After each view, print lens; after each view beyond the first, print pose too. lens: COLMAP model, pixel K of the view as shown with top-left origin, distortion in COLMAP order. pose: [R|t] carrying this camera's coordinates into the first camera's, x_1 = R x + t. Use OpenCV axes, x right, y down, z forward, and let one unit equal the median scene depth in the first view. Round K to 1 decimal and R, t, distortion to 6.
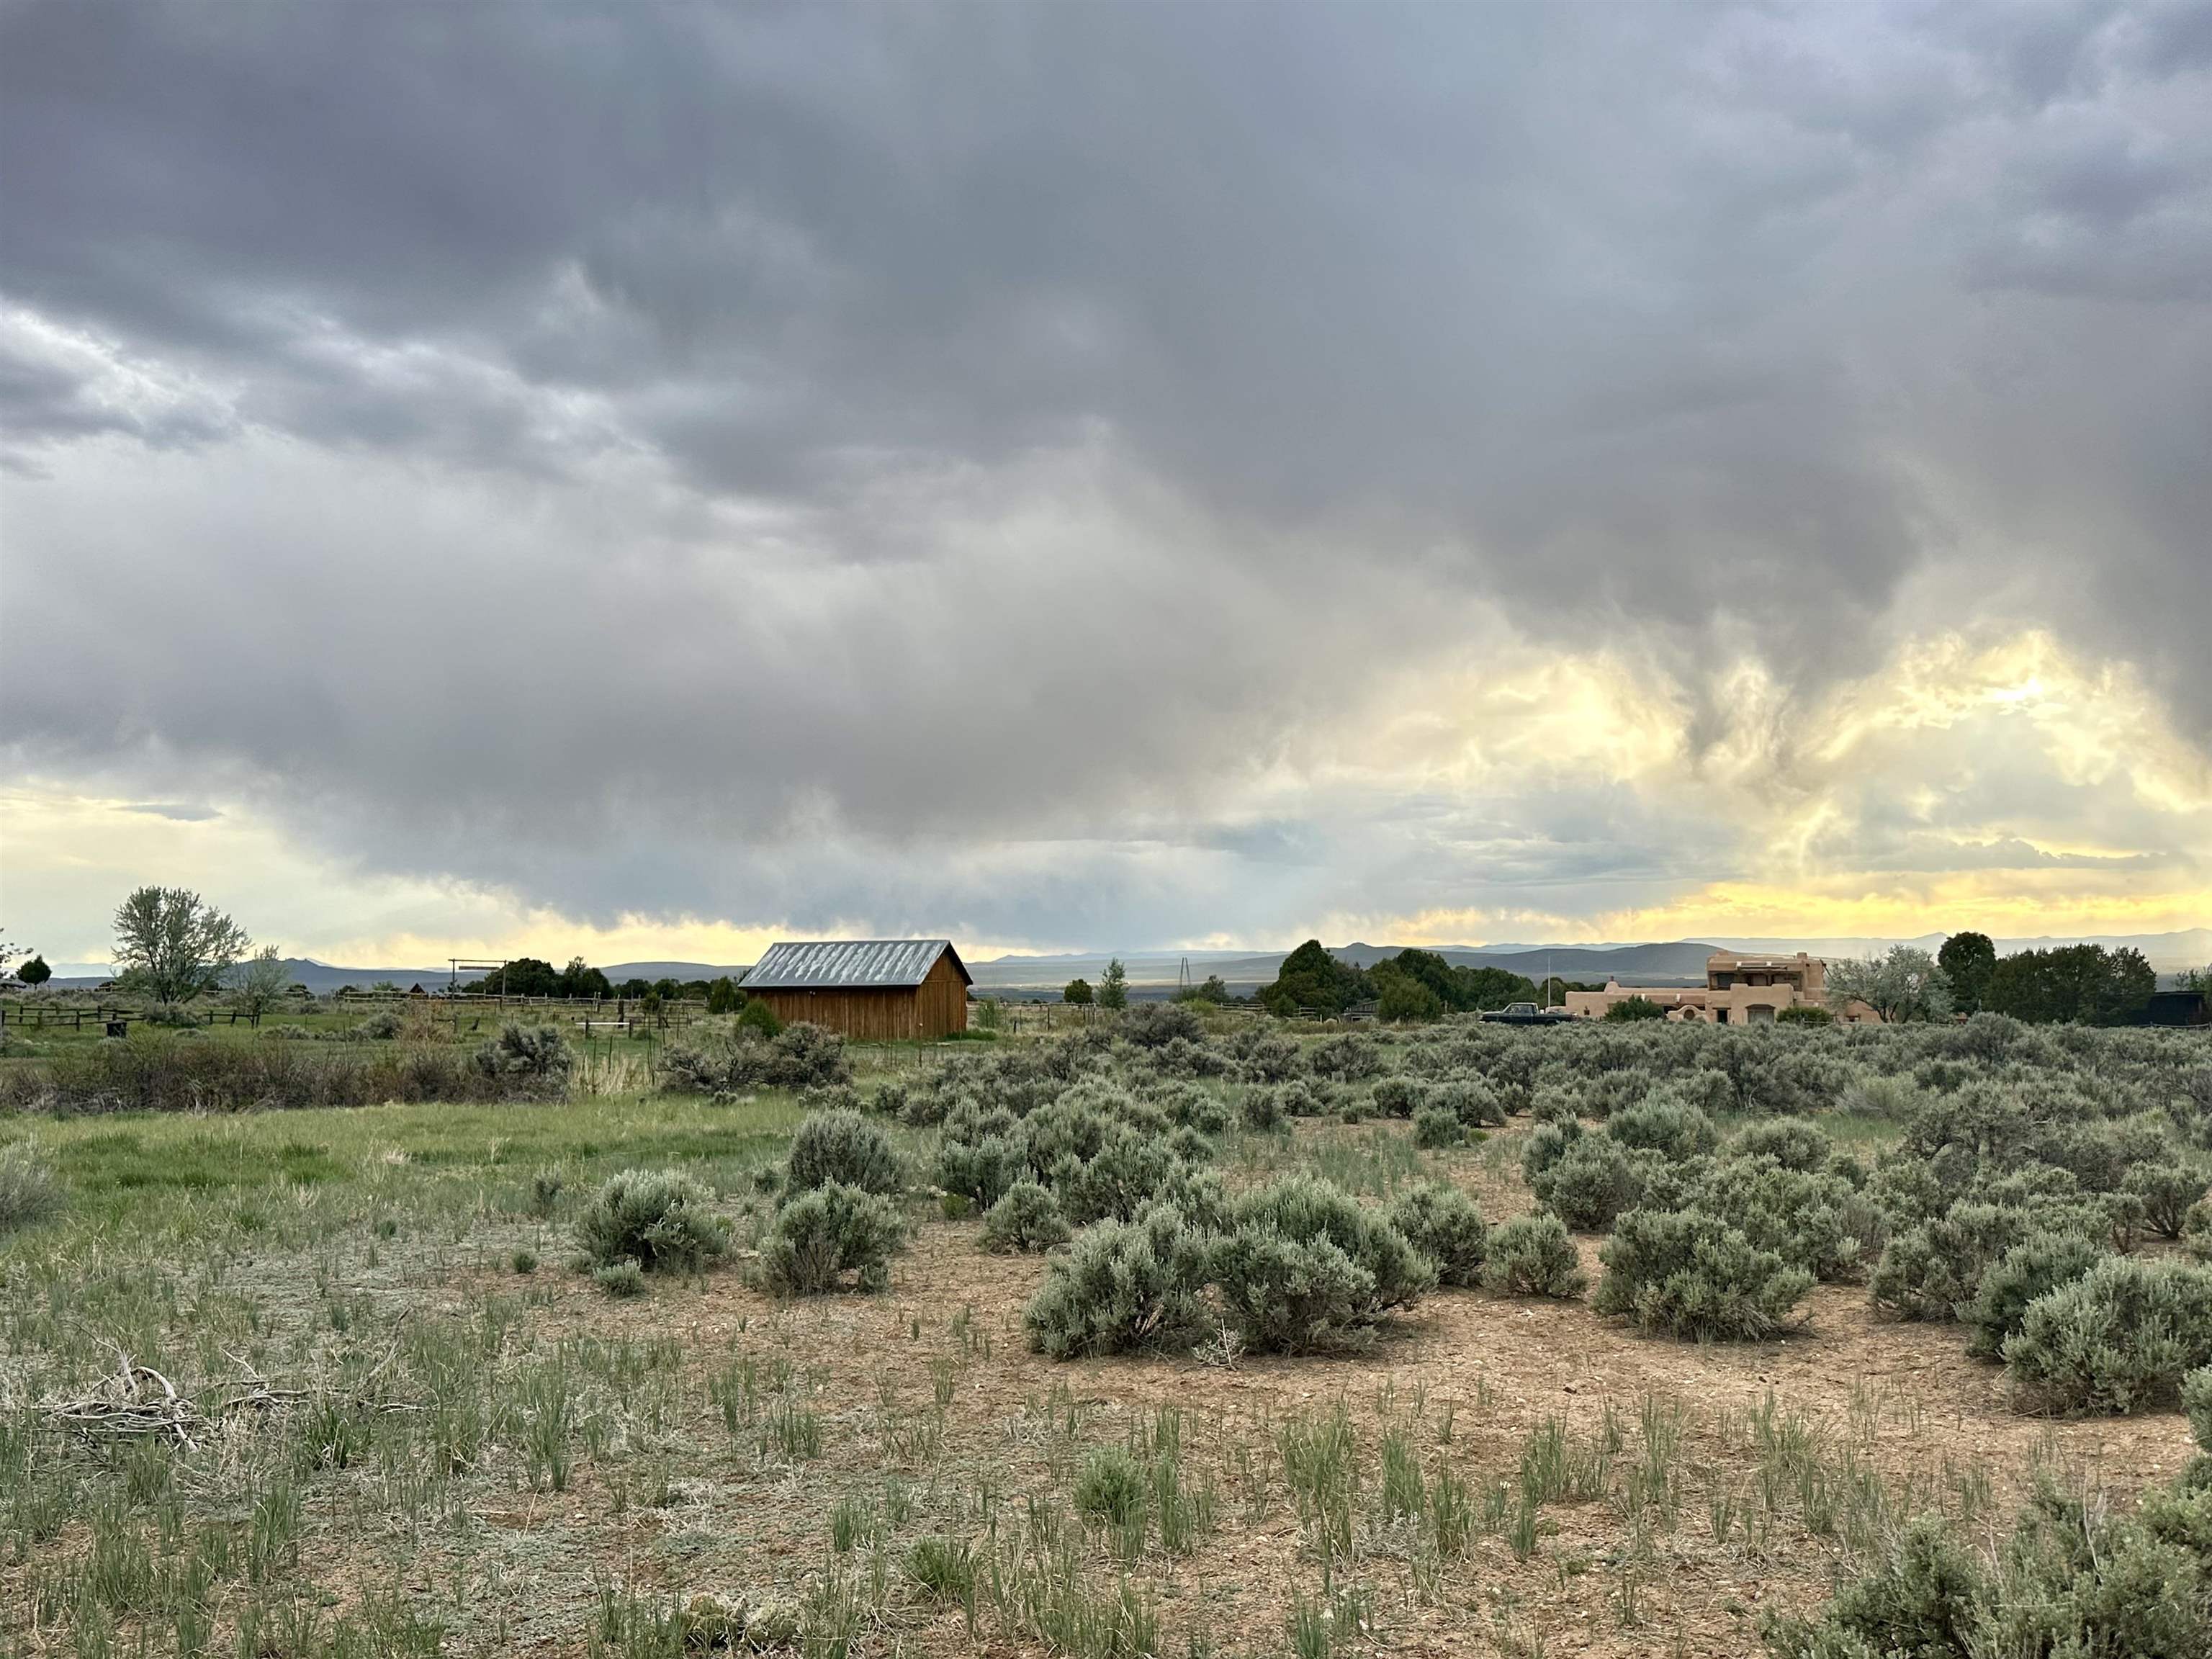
lens RADIAL K [[1811.6, 0, 1091.3], [0, 1811.6, 833.0], [0, 0, 1]] dist [0.016767, -0.075651]
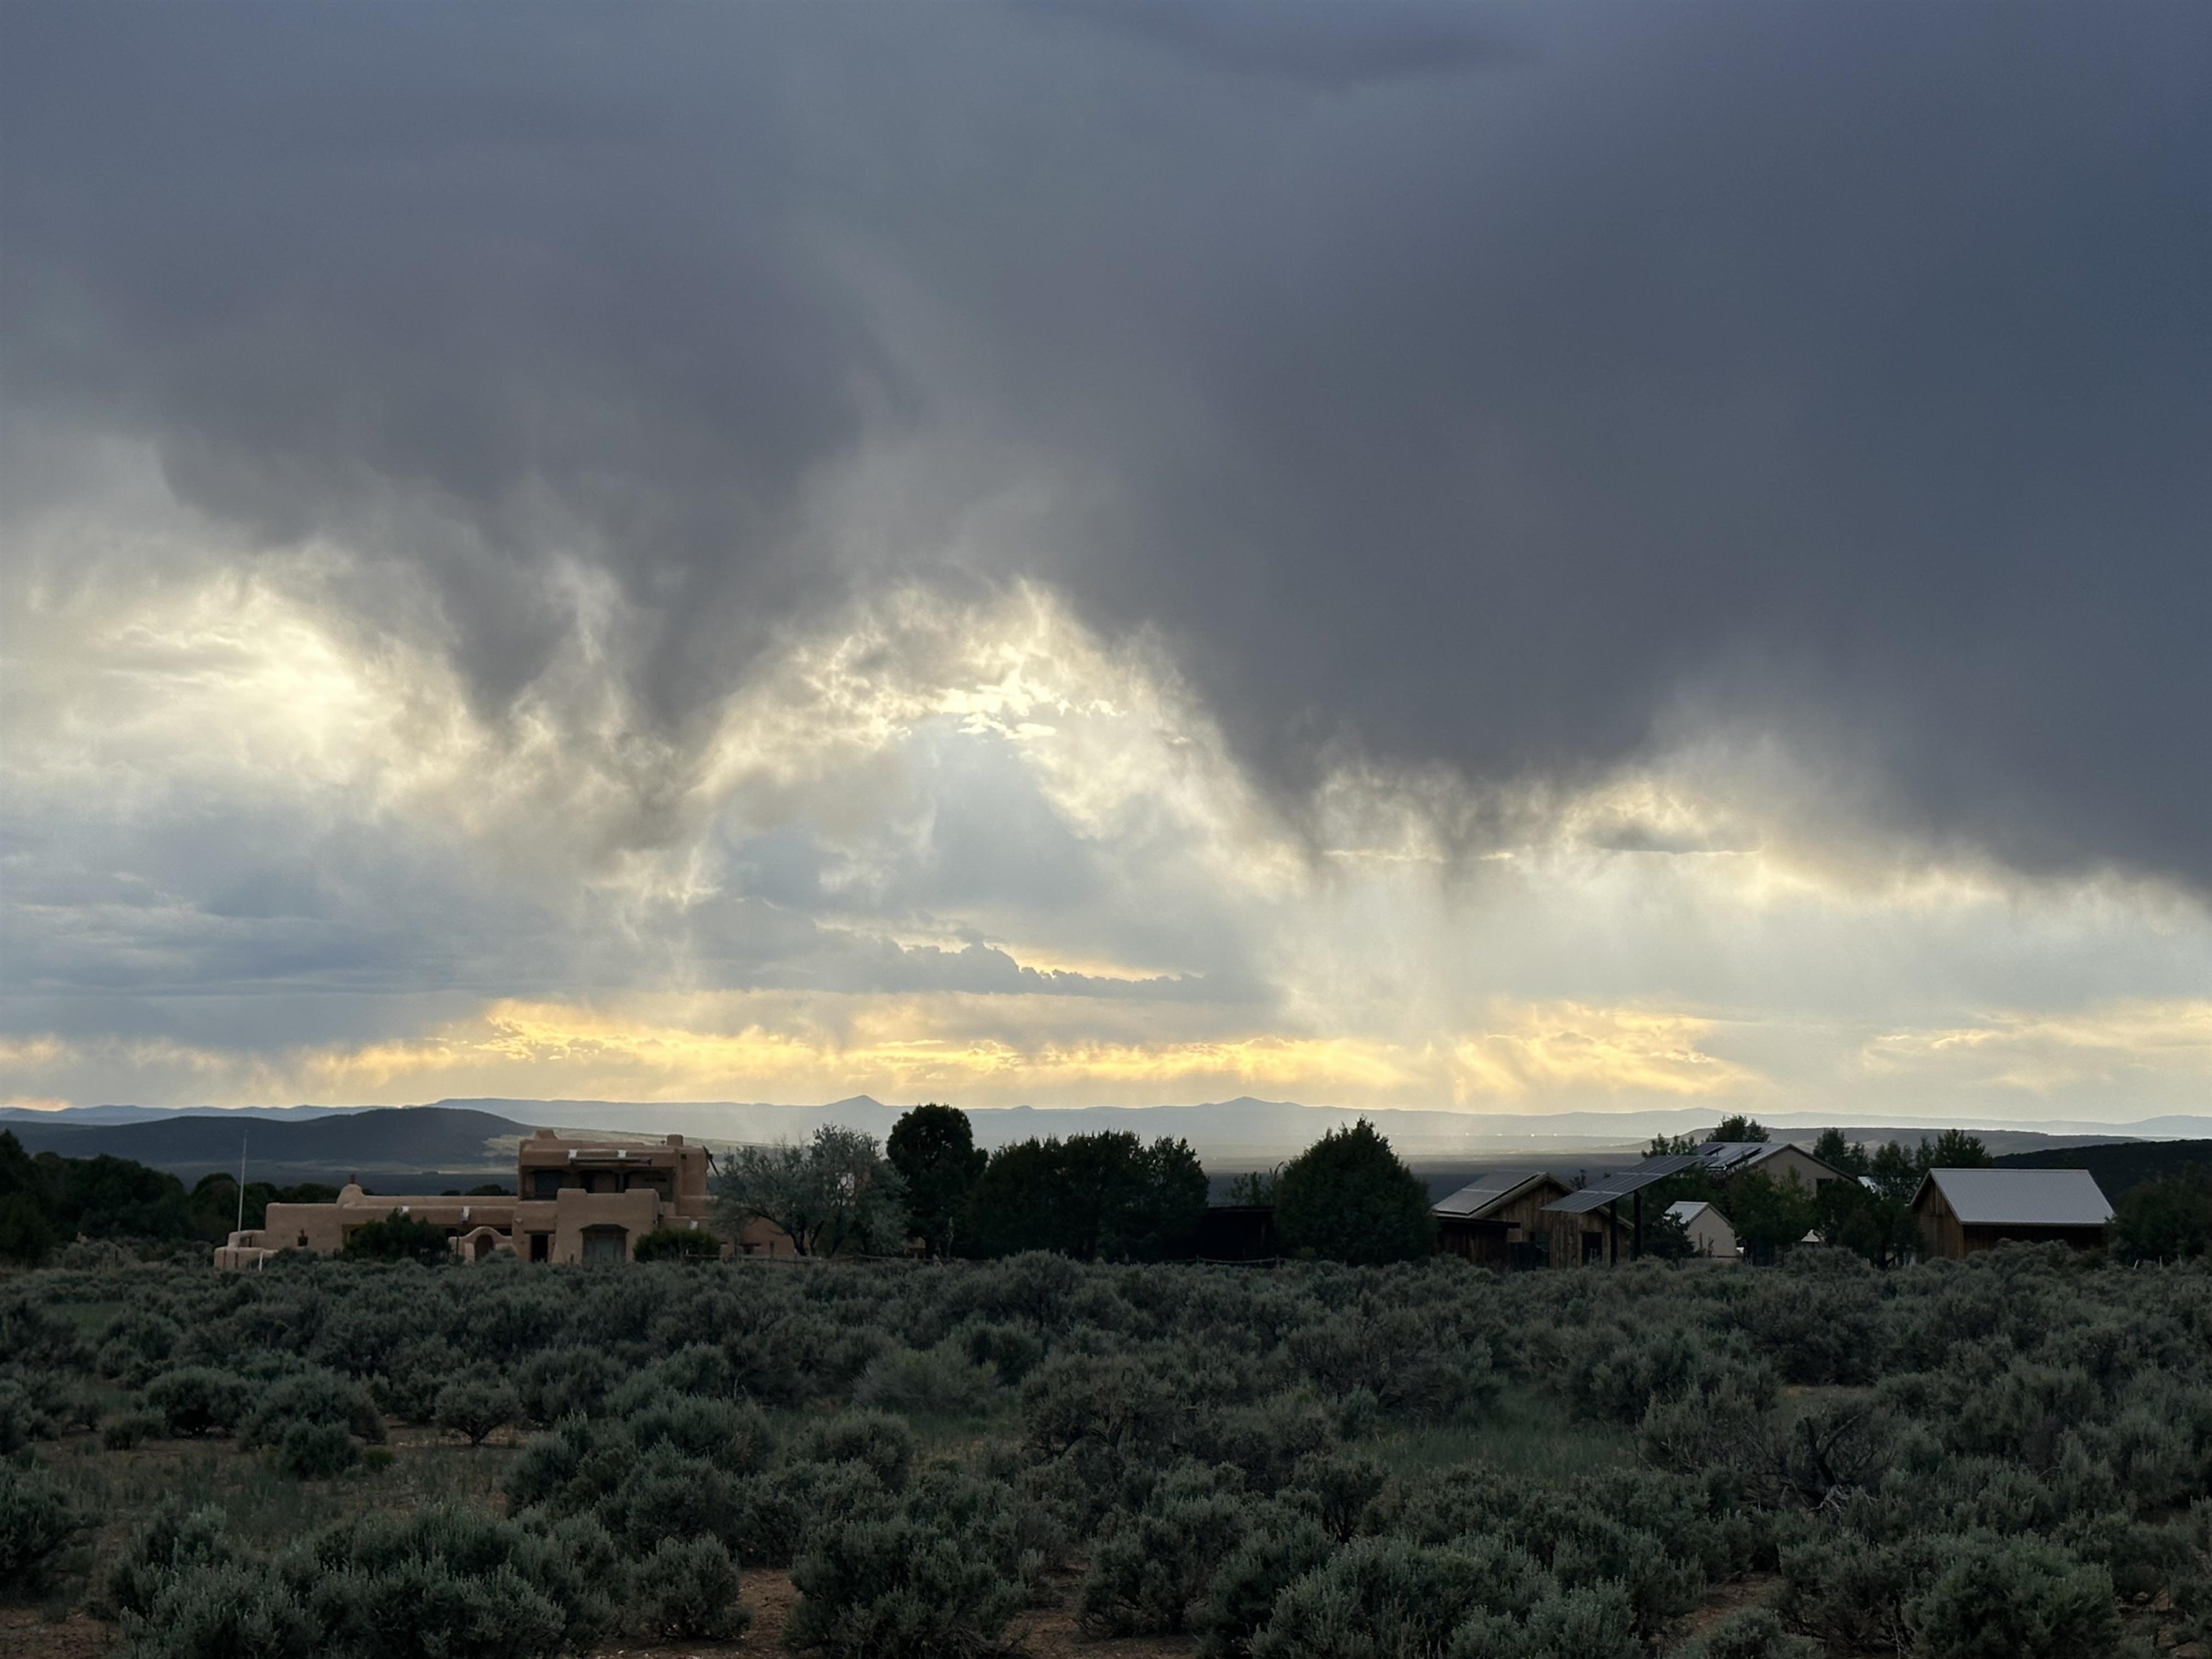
lens RADIAL K [[3404.4, 0, 1047.9], [0, 3404.4, 850.2], [0, 0, 1]] dist [0.147462, 0.000000]
pose [[0.880706, 0.051437, 0.470862, -0.139887], [-0.045290, 0.998676, -0.024385, -0.025150], [-0.471493, 0.000150, 0.881870, -0.164847]]
